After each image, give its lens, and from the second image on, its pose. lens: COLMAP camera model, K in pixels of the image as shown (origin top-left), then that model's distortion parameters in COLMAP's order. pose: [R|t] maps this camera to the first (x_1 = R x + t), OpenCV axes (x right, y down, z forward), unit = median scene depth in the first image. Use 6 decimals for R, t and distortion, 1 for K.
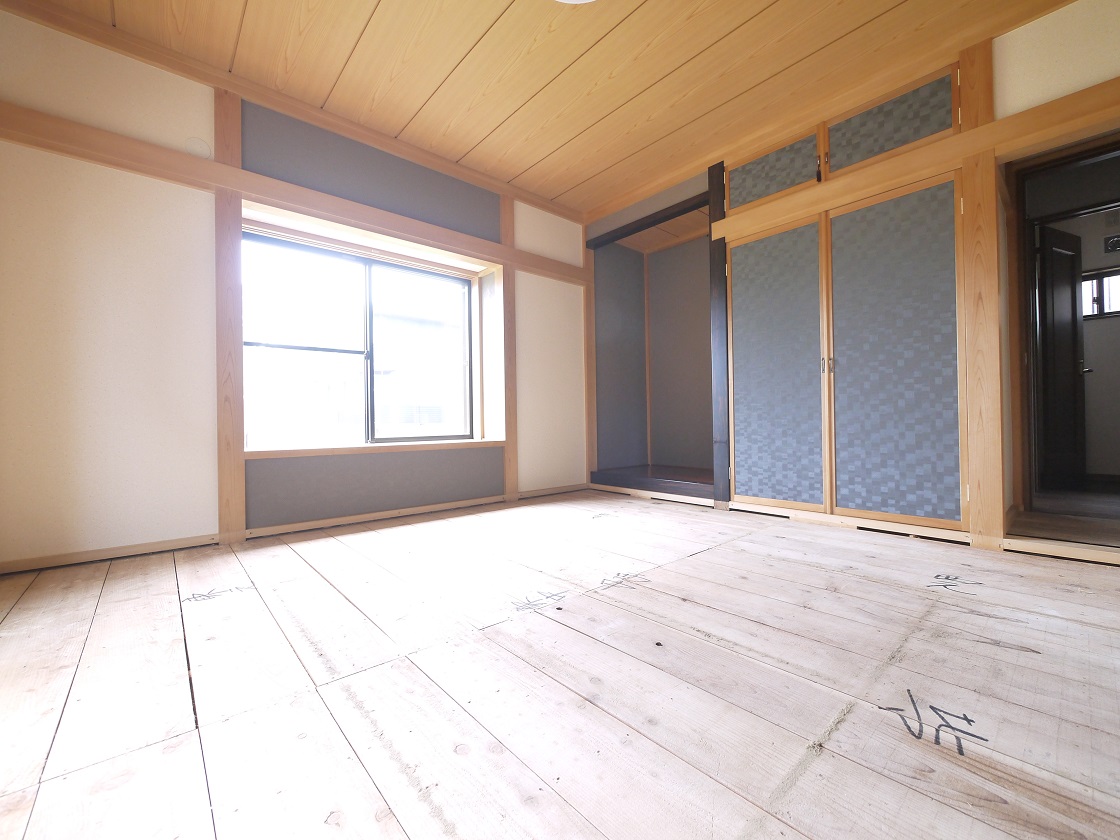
lens RADIAL K [[462.5, 0, 554.3], [0, 462.5, 417.8], [0, 0, 1]] dist [-0.006655, 0.000420]
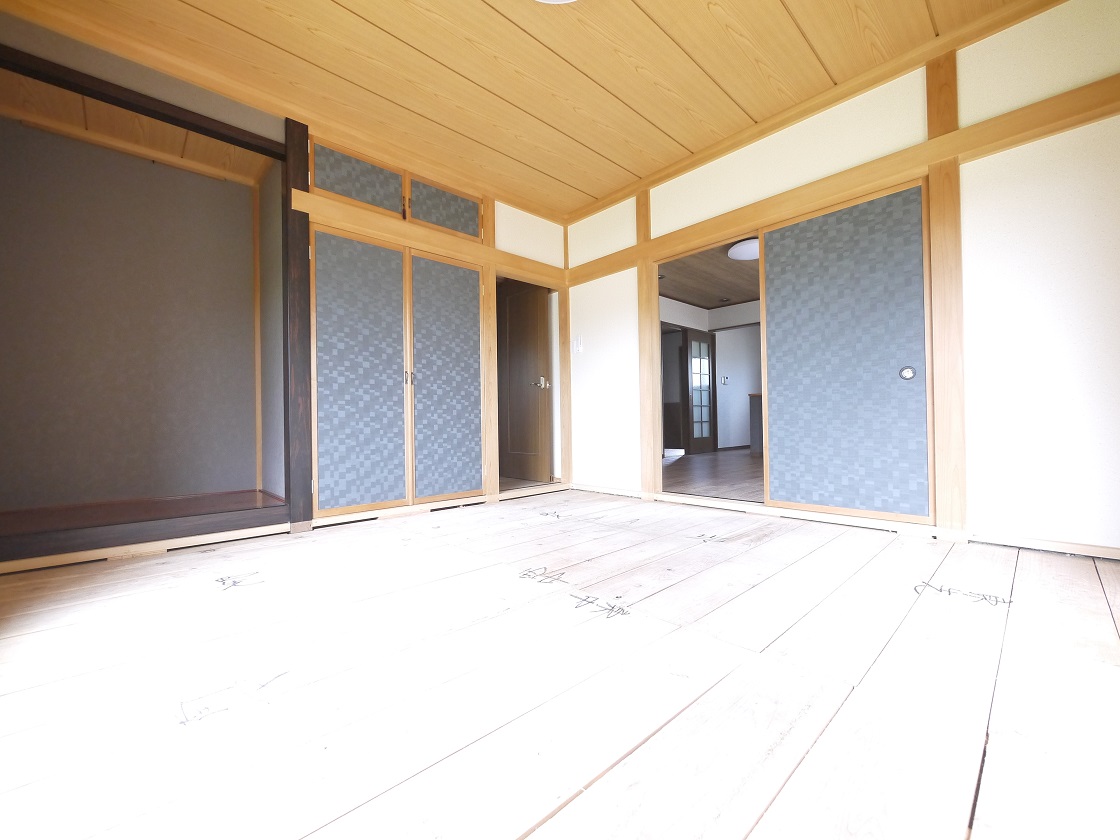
lens RADIAL K [[462.5, 0, 556.2], [0, 462.5, 421.1], [0, 0, 1]] dist [-0.006655, 0.000420]
pose [[-0.037057, 0.015514, 0.999193, -0.704057], [0.007478, 0.999856, -0.015247, 0.018067], [-0.999285, 0.006907, -0.037167, 0.796313]]
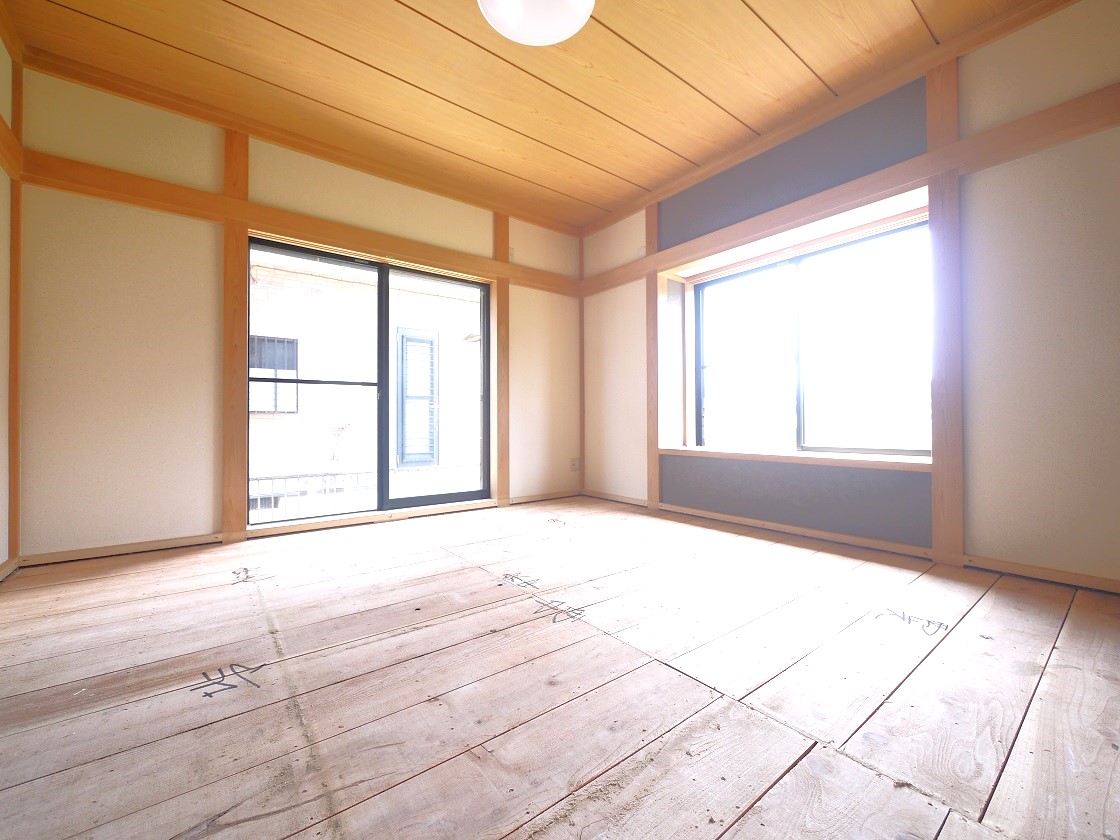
lens RADIAL K [[462.5, 0, 558.2], [0, 462.5, 419.3], [0, 0, 1]] dist [-0.006655, 0.000420]
pose [[-0.057976, 0.007150, -0.998292, 0.859892], [0.013499, 0.999889, 0.006377, -0.034060], [0.998227, -0.013106, -0.058066, 0.837581]]
